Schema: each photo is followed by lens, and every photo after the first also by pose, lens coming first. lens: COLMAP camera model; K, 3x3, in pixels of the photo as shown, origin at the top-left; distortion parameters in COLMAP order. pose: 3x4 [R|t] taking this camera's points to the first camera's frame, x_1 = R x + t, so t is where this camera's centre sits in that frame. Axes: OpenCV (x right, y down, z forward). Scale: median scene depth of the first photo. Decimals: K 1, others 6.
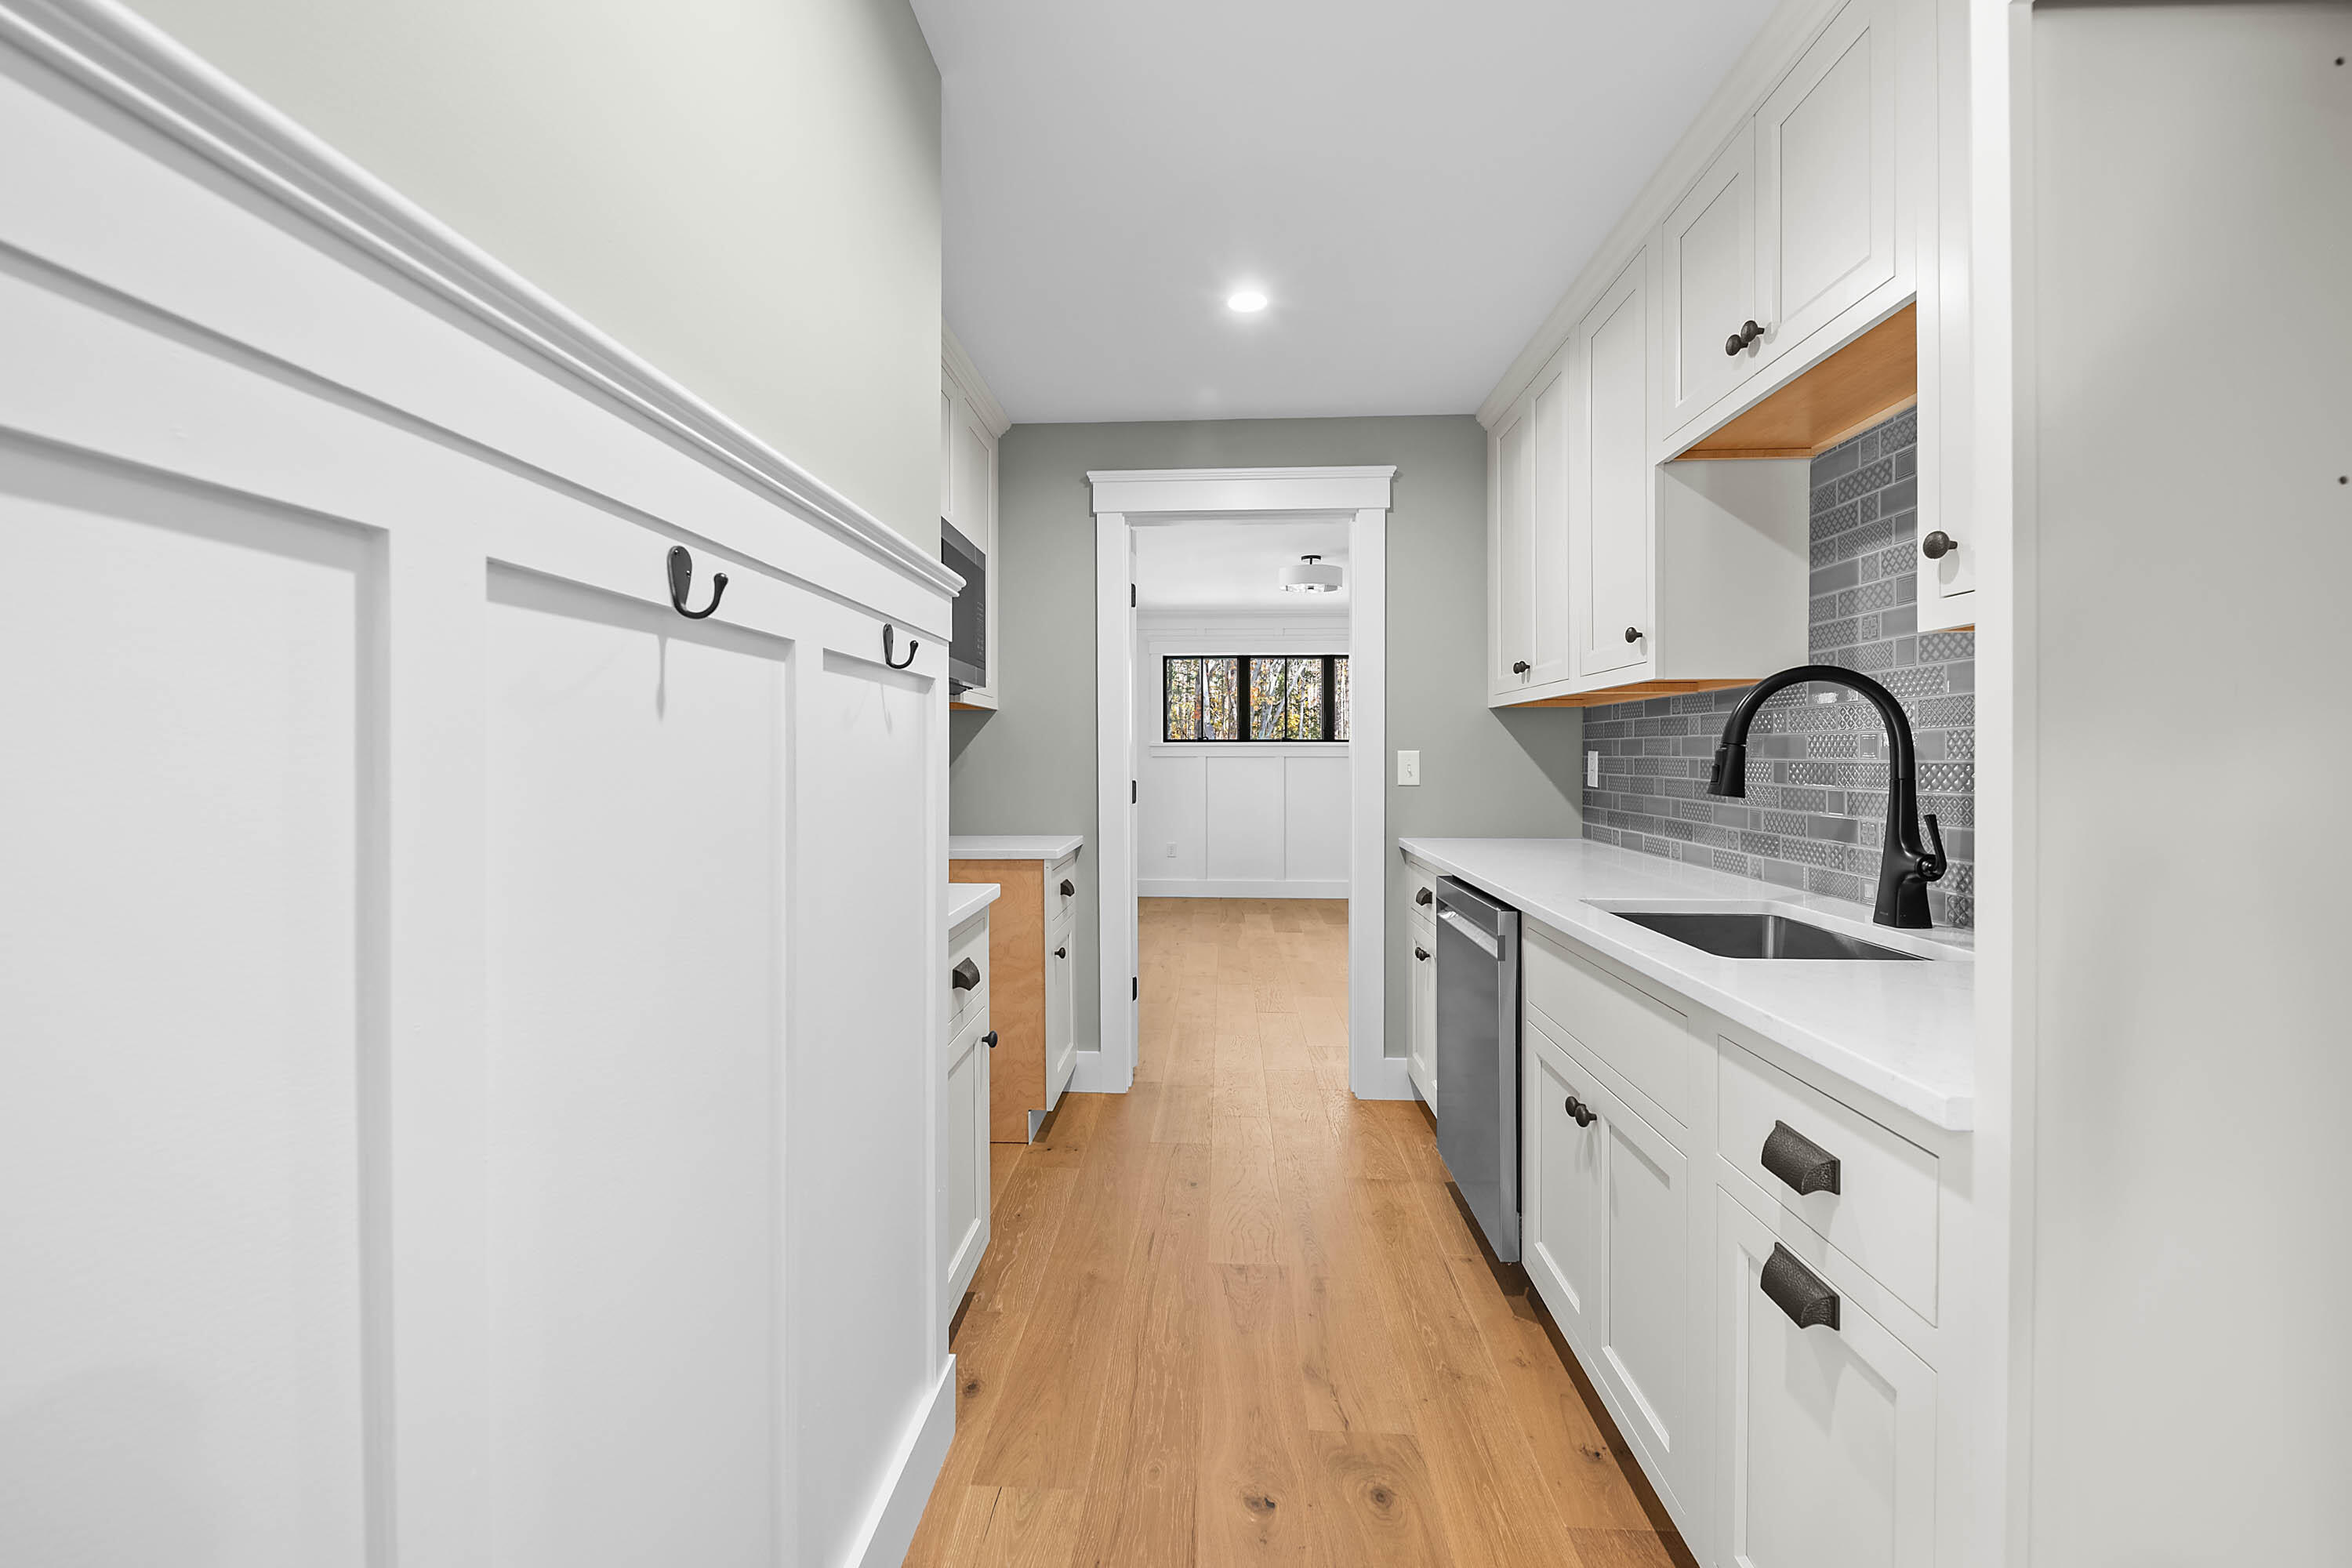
lens RADIAL K [[930.9, 0, 1175.9], [0, 930.9, 768.3], [0, 0, 1]] dist [-0.002595, -0.001291]
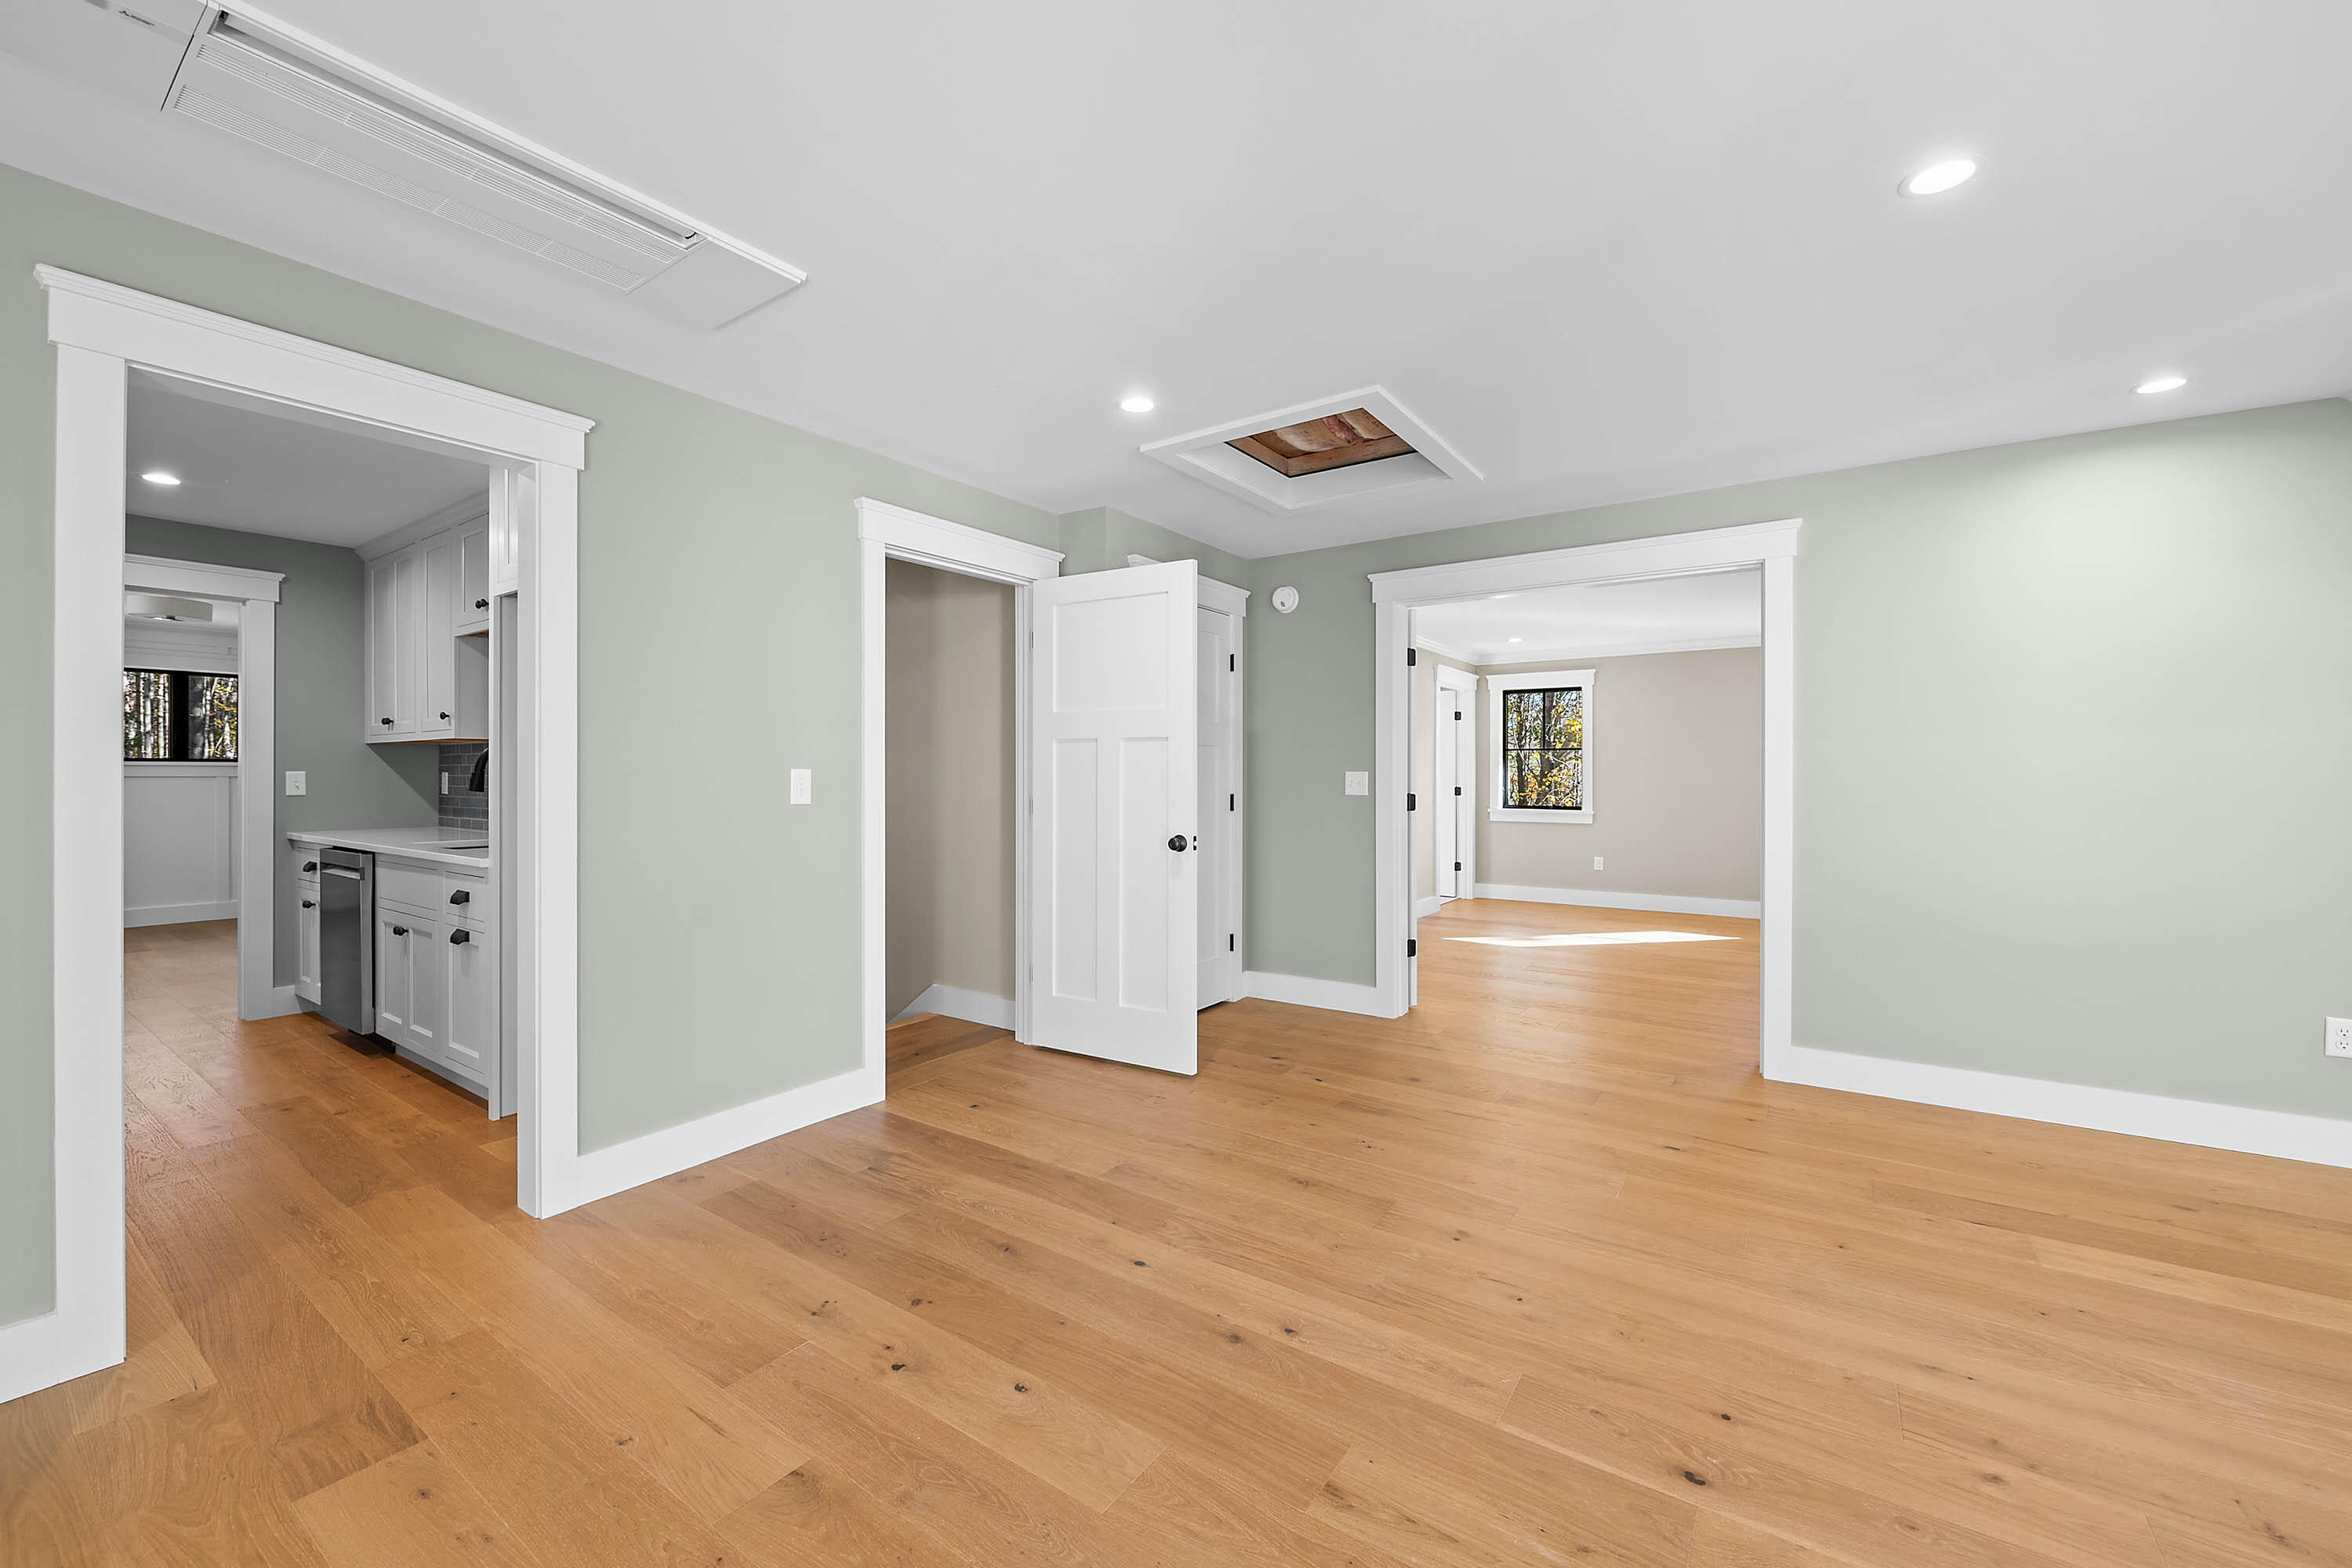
lens RADIAL K [[930.9, 0, 1173.9], [0, 930.9, 777.2], [0, 0, 1]] dist [-0.002595, -0.001291]
pose [[0.531956, 0.003846, 0.846763, -0.256198], [0.009029, 0.999907, -0.010213, 0.018574], [-0.846724, 0.013078, 0.531872, -0.963185]]
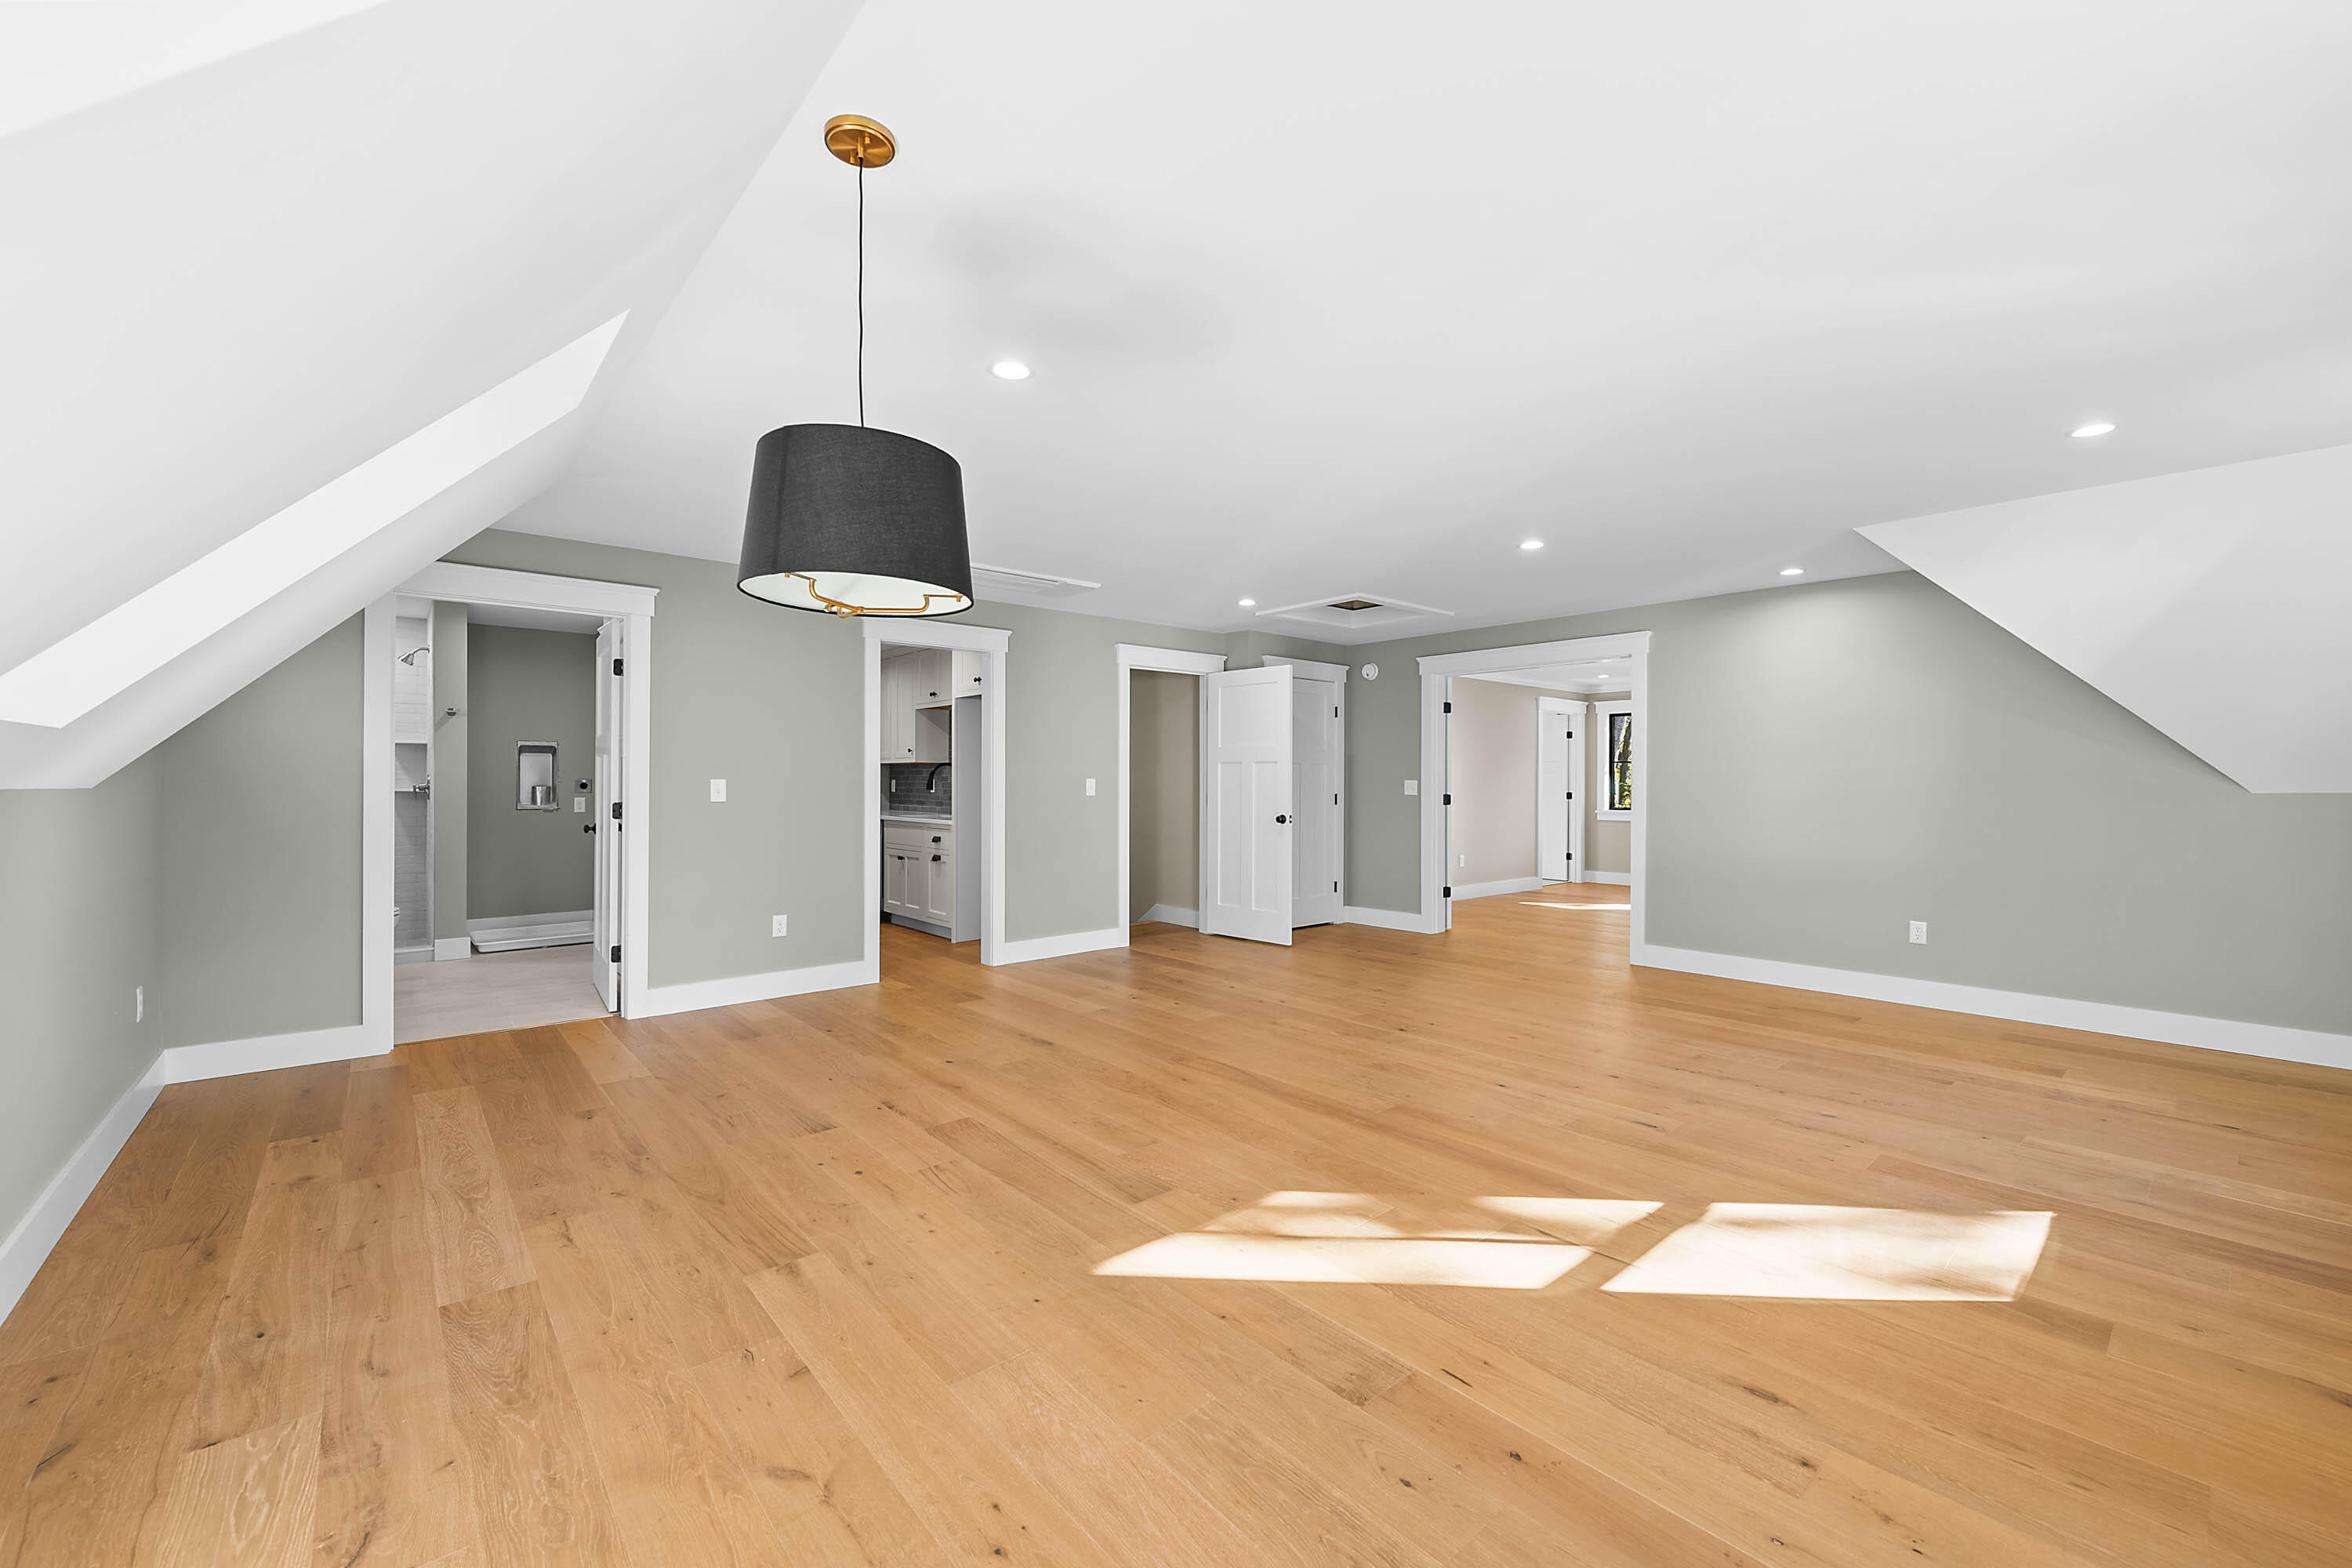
lens RADIAL K [[930.9, 0, 1185.0], [0, 930.9, 770.5], [0, 0, 1]] dist [-0.002595, -0.001291]
pose [[0.716438, 0.015446, 0.697479, -0.950960], [0.003819, 0.999653, -0.026061, 0.032370], [-0.697640, 0.021335, 0.716131, -1.761023]]
